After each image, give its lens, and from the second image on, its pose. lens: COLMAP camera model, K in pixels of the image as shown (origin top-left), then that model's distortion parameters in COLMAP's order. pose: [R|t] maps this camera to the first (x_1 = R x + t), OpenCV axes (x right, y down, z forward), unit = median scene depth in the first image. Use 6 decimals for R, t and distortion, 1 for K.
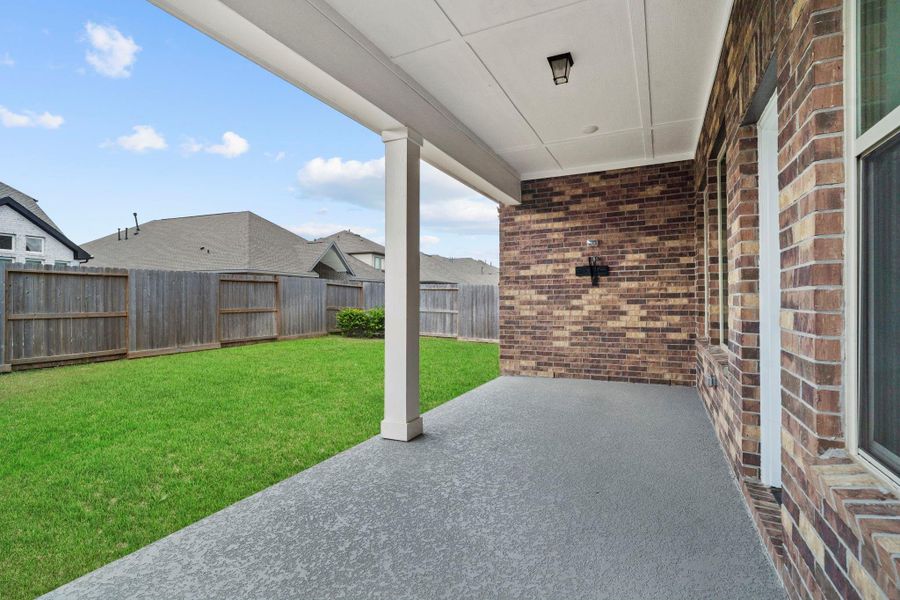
lens RADIAL K [[425.4, 0, 450.0], [0, 425.4, 300.0], [0, 0, 1]] dist [-0.002830, -0.000062]
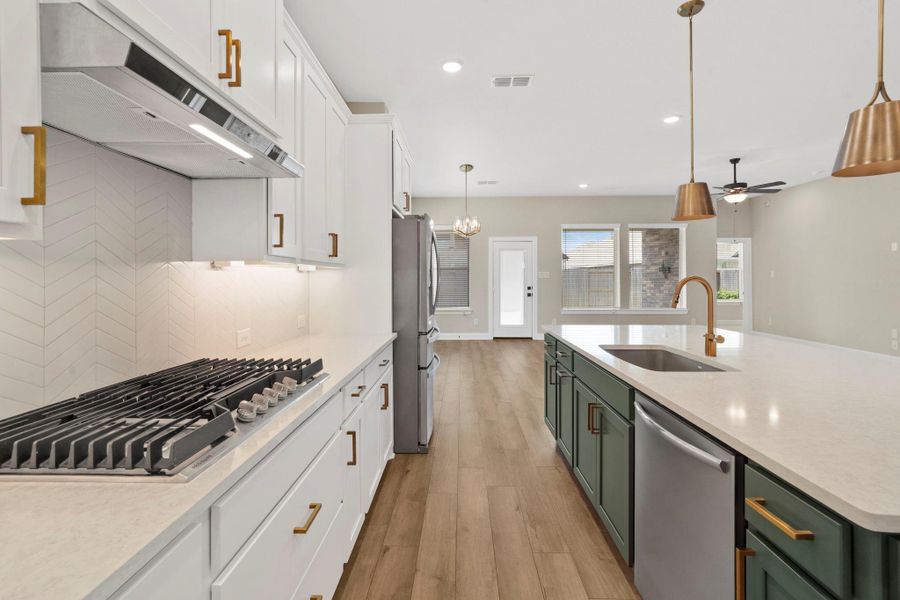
lens RADIAL K [[429.0, 0, 446.5], [0, 429.0, 279.1], [0, 0, 1]] dist [-0.000654, -0.000132]
pose [[0.407045, -0.002893, -0.913403, 1.475825], [0.000070, 0.999995, -0.003136, -0.025288], [0.913408, 0.001213, 0.407043, -0.467174]]
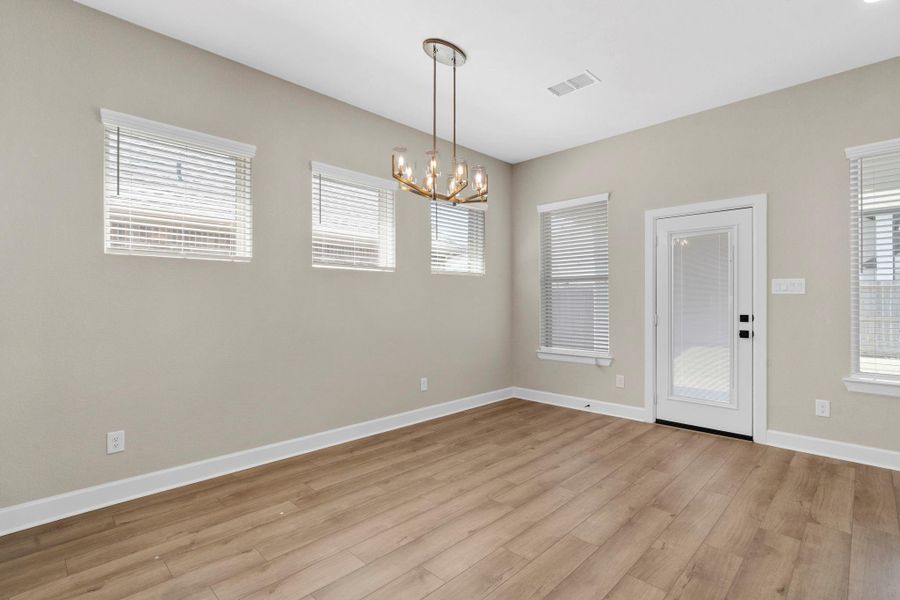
lens RADIAL K [[425.4, 0, 450.0], [0, 425.4, 300.0], [0, 0, 1]] dist [-0.002830, -0.000062]
pose [[-0.314242, -0.001151, -0.949342, 0.985783], [-0.001846, 0.999998, -0.000602, -0.024515], [0.949341, 0.001564, -0.314243, 0.155692]]
